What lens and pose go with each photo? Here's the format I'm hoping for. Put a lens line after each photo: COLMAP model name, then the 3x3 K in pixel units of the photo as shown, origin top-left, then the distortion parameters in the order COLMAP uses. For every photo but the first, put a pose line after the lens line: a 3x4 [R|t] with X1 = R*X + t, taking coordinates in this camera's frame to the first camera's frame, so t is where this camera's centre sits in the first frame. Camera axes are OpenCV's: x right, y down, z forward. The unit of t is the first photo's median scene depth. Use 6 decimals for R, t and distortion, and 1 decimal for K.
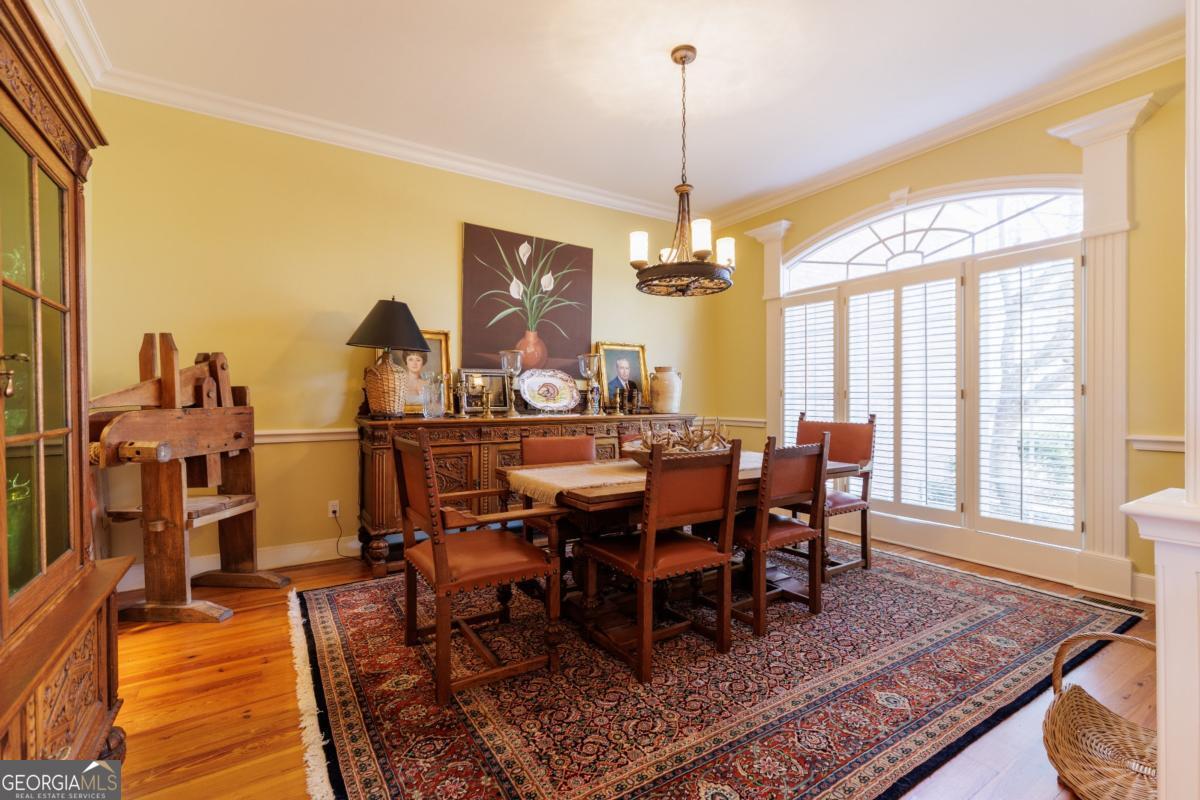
lens RADIAL K [[526.2, 0, 600.0], [0, 526.2, 400.0], [0, 0, 1]] dist [0.001684, -0.000051]
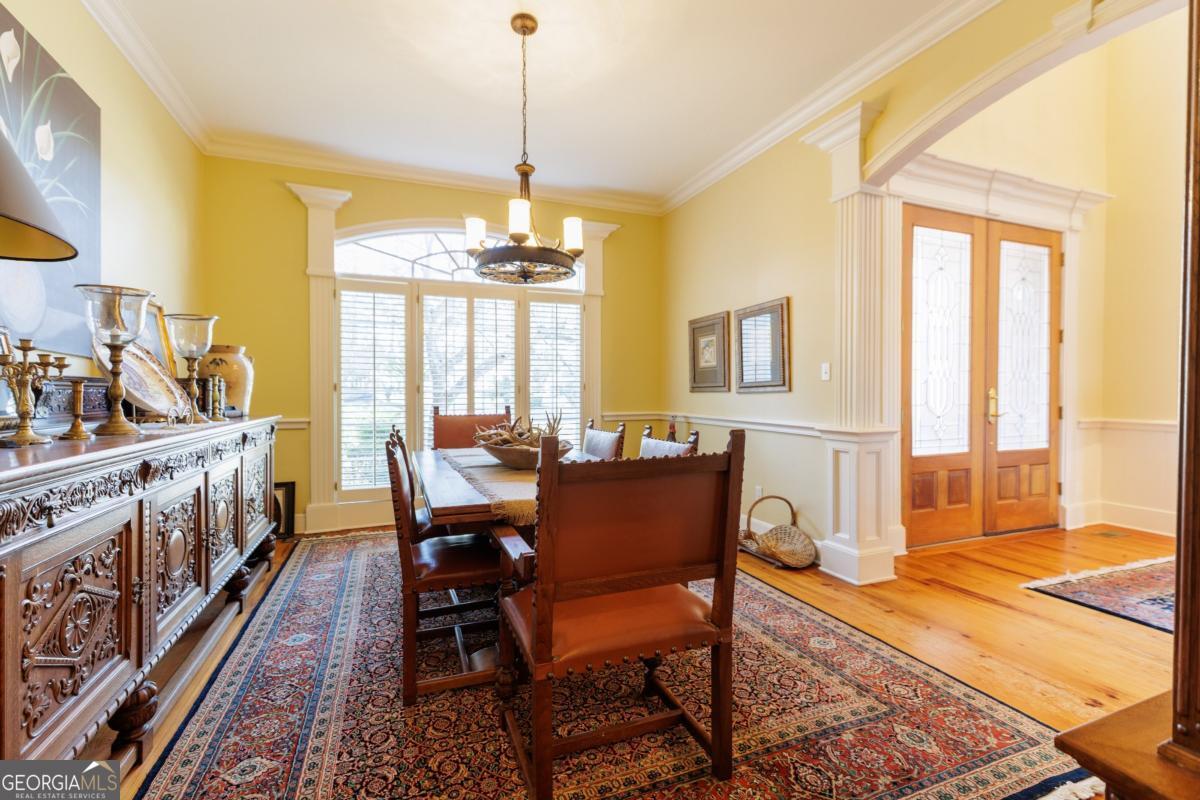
lens RADIAL K [[530.3, 0, 601.0], [0, 530.3, 394.5], [0, 0, 1]] dist [0.004258, -0.000268]
pose [[0.186705, -0.003102, 0.982411, -0.503878], [0.007557, 0.999970, 0.001721, 0.001247], [-0.982387, 0.007103, 0.186723, 0.465792]]
